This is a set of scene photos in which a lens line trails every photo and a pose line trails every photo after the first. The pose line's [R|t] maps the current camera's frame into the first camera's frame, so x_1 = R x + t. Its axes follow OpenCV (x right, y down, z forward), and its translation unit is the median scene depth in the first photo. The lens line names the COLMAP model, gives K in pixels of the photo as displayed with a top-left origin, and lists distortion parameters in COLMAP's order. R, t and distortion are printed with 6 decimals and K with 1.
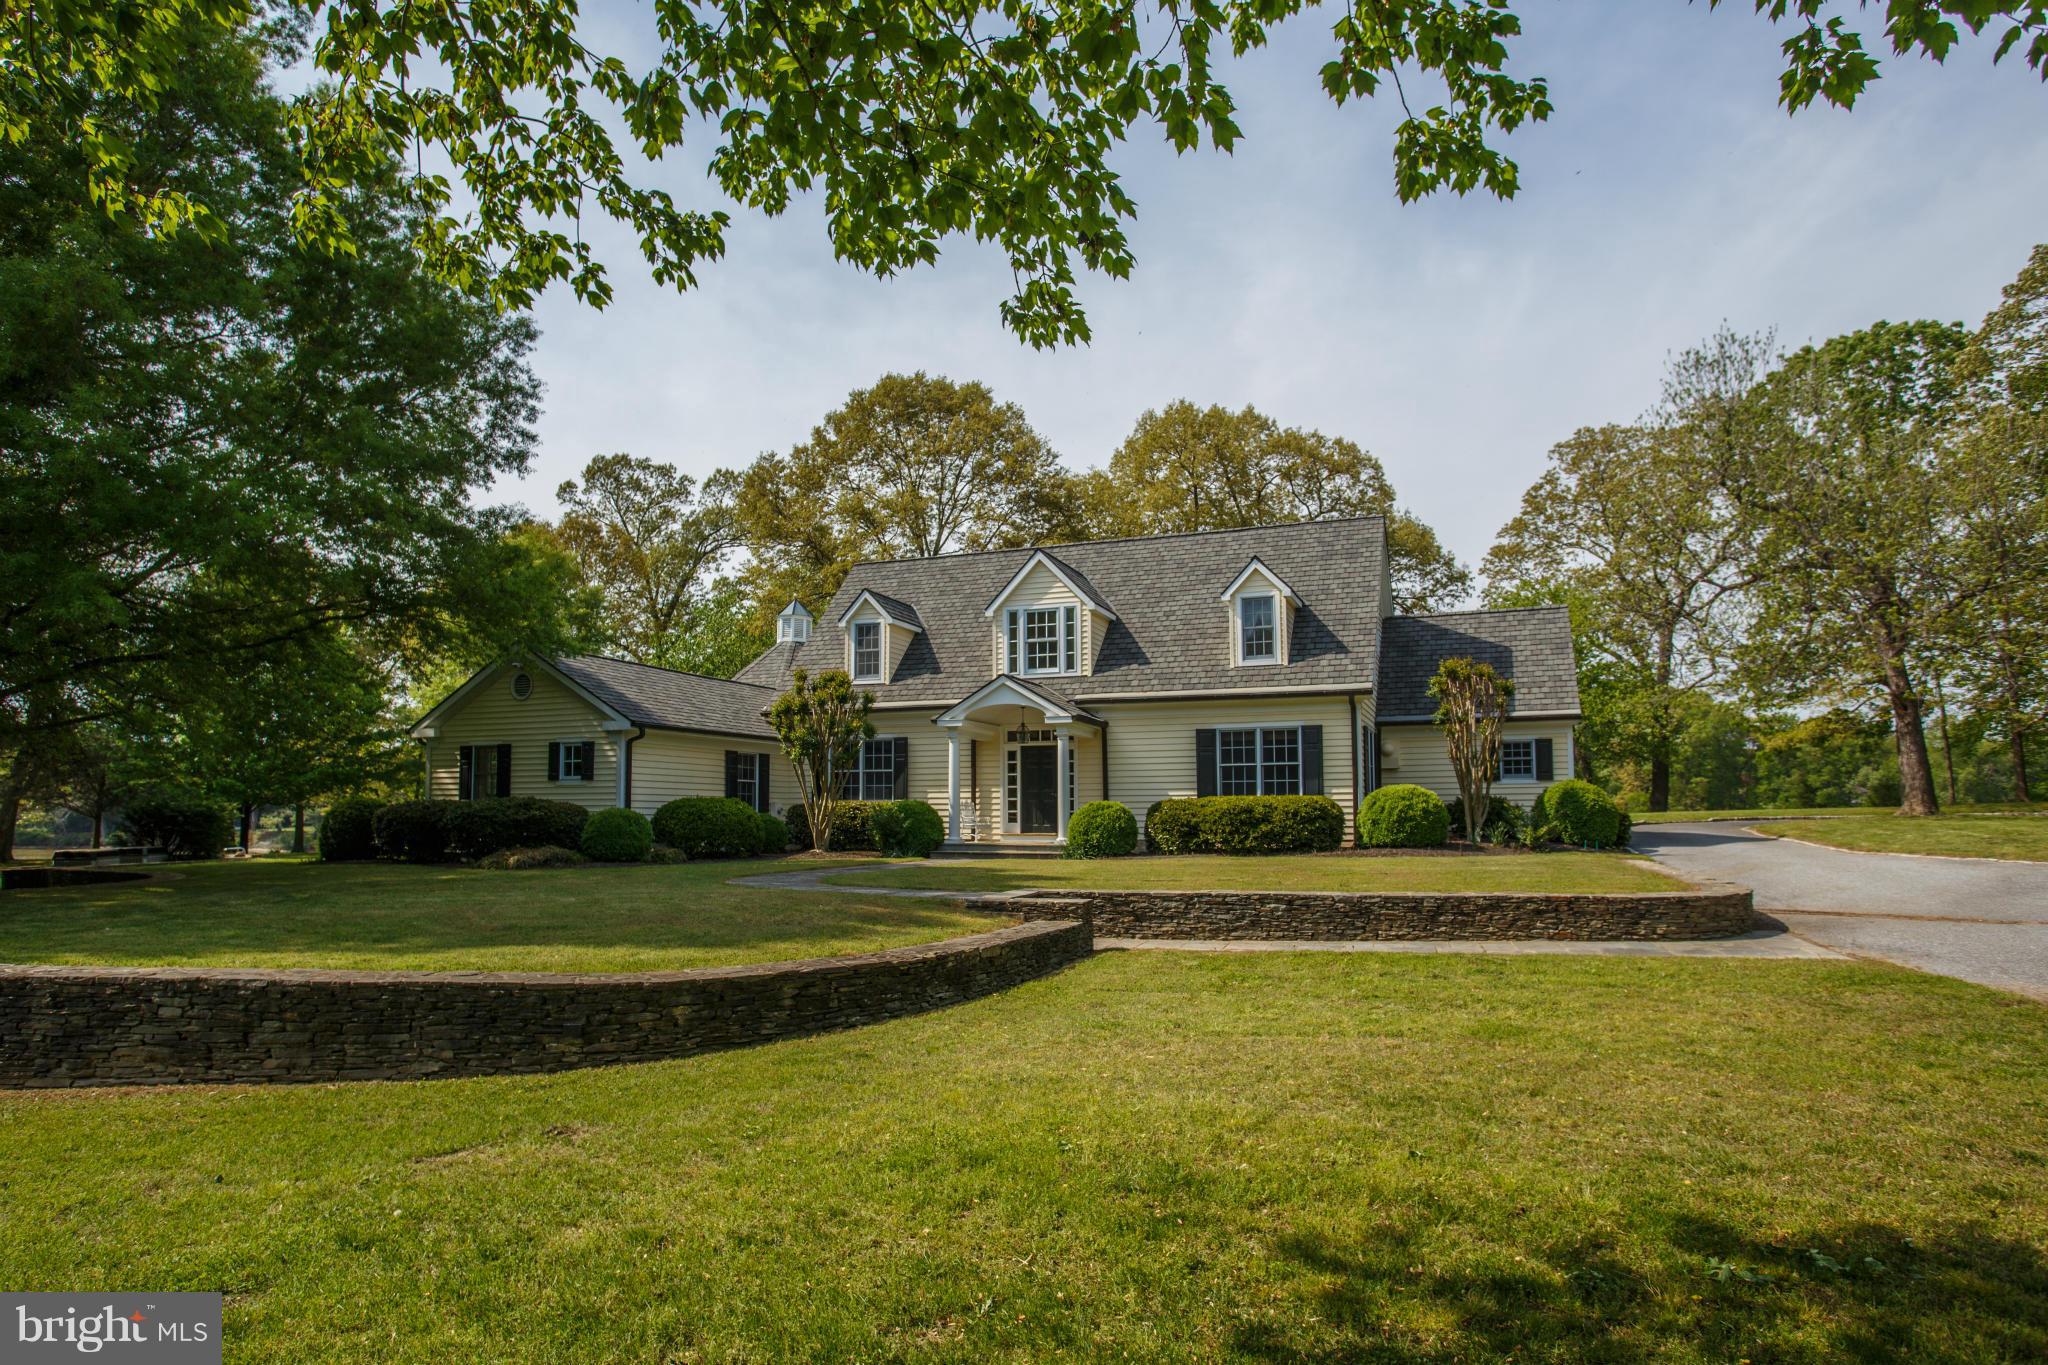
lens RADIAL K [[1263.9, 0, 1024.0], [0, 1263.9, 682.5], [0, 0, 1]] dist [-0.073291, 0.000865]
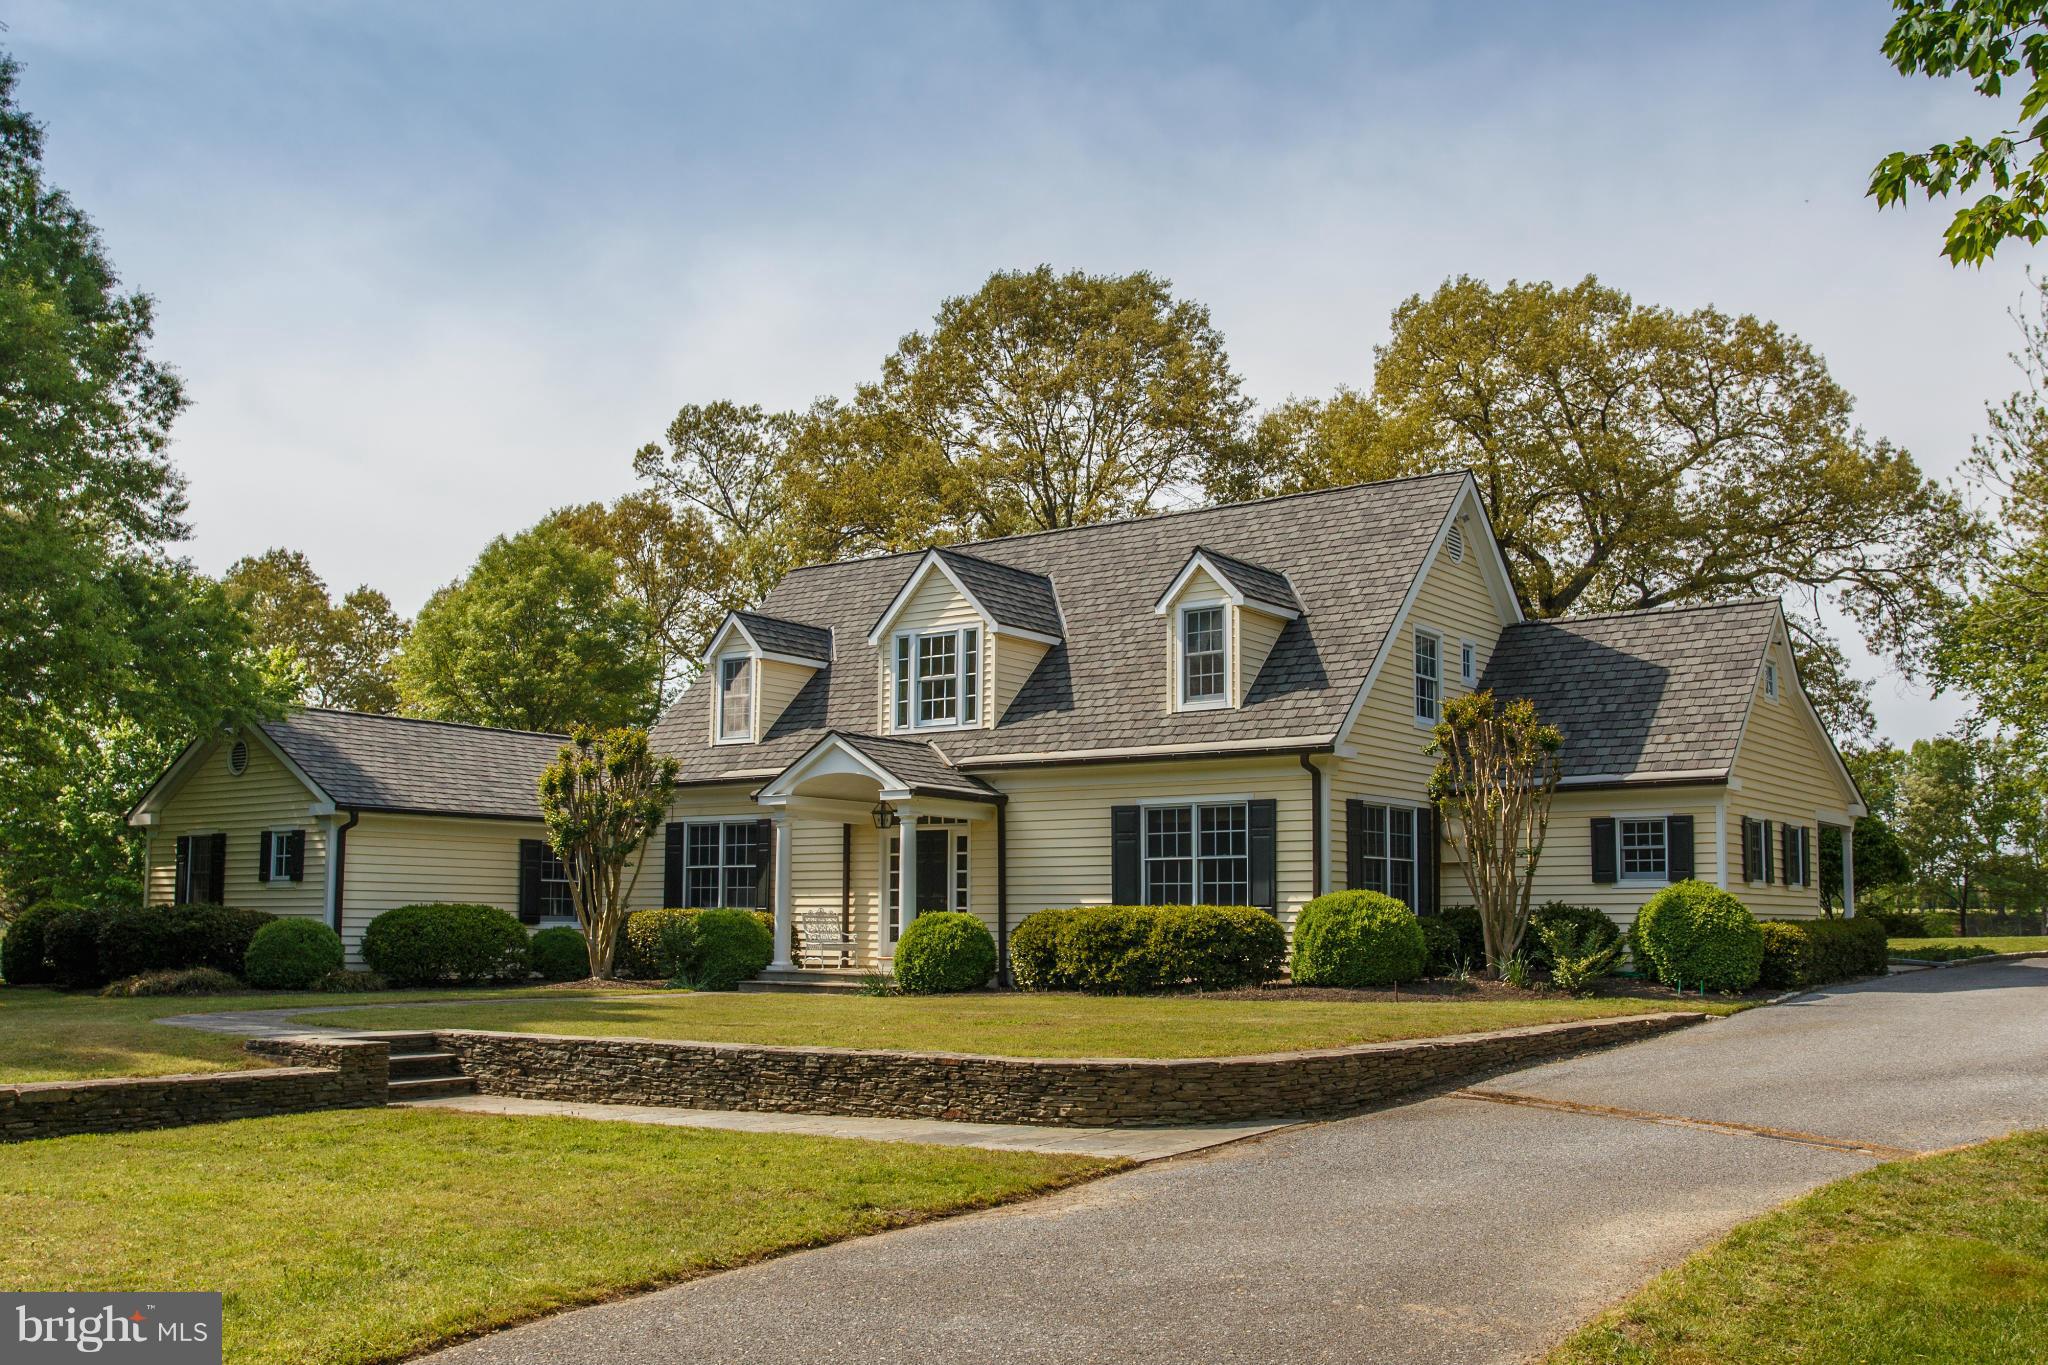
lens RADIAL K [[1984.3, 0, 1024.0], [0, 1984.3, 682.5], [0, 0, 1]] dist [-0.063488, 0.004718]
pose [[0.968094, -0.024622, -0.249376, 0.356681], [0.020401, 0.999602, -0.019499, -0.009595], [0.249757, 0.013789, 0.968210, -0.042365]]
